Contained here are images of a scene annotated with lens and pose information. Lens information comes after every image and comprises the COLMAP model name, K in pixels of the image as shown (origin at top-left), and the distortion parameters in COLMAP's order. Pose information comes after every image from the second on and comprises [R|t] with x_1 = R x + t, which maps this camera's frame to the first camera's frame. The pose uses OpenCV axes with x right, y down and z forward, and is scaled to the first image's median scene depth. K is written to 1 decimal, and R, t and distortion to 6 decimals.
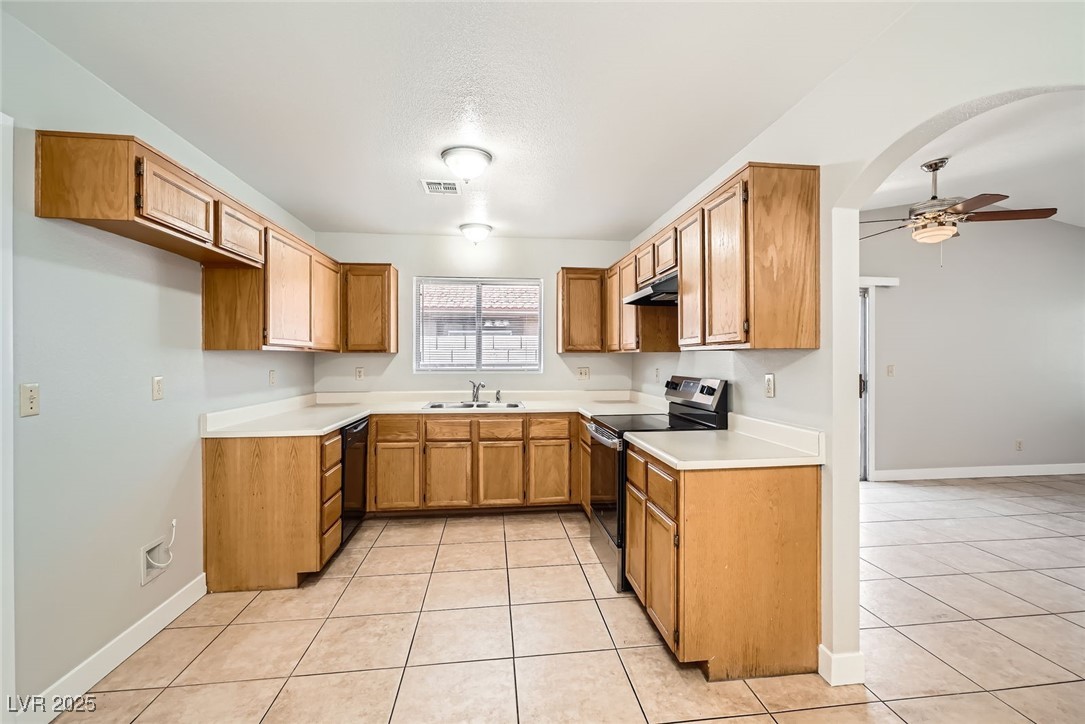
lens RADIAL K [[473.6, 0, 536.5], [0, 473.6, 357.6], [0, 0, 1]] dist [-0.007446, 0.004514]
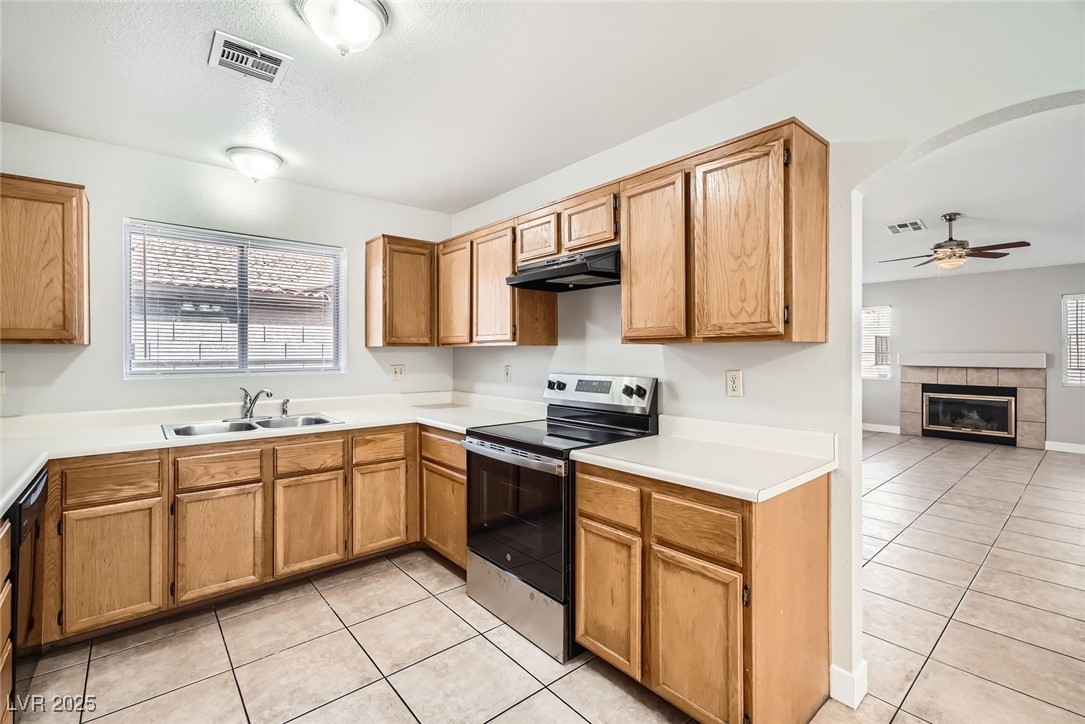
lens RADIAL K [[473.6, 0, 528.8], [0, 473.6, 353.3], [0, 0, 1]] dist [-0.007446, 0.004514]
pose [[0.837743, -0.001477, 0.546062, -0.186470], [0.000379, 0.999998, 0.002124, -0.000132], [-0.546064, -0.001572, 0.837742, 0.261687]]
